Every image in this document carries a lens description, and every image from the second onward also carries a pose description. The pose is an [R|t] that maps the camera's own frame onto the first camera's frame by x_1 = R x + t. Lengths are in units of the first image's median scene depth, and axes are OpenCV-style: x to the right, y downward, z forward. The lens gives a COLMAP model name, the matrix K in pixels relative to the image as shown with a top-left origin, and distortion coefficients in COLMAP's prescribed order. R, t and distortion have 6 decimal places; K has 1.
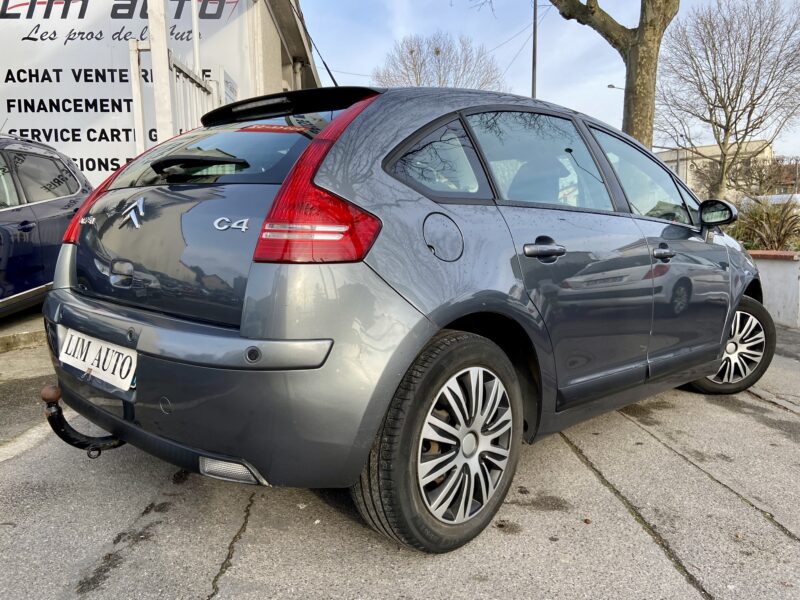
lens RADIAL K [[596.4, 0, 400.6], [0, 596.4, 293.0], [0, 0, 1]] dist [0.138698, -0.171543]
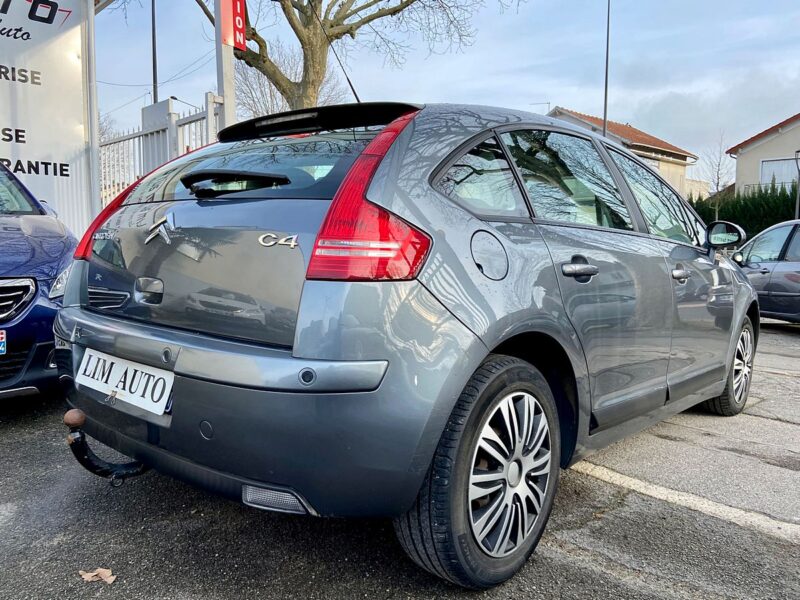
lens RADIAL K [[596.4, 0, 400.6], [0, 596.4, 293.0], [0, 0, 1]] dist [0.138698, -0.171543]
pose [[0.999250, 0.004764, 0.038416, -0.112602], [-0.003549, 0.999493, -0.031636, -0.000348], [-0.038547, 0.031476, 0.998761, 0.034978]]
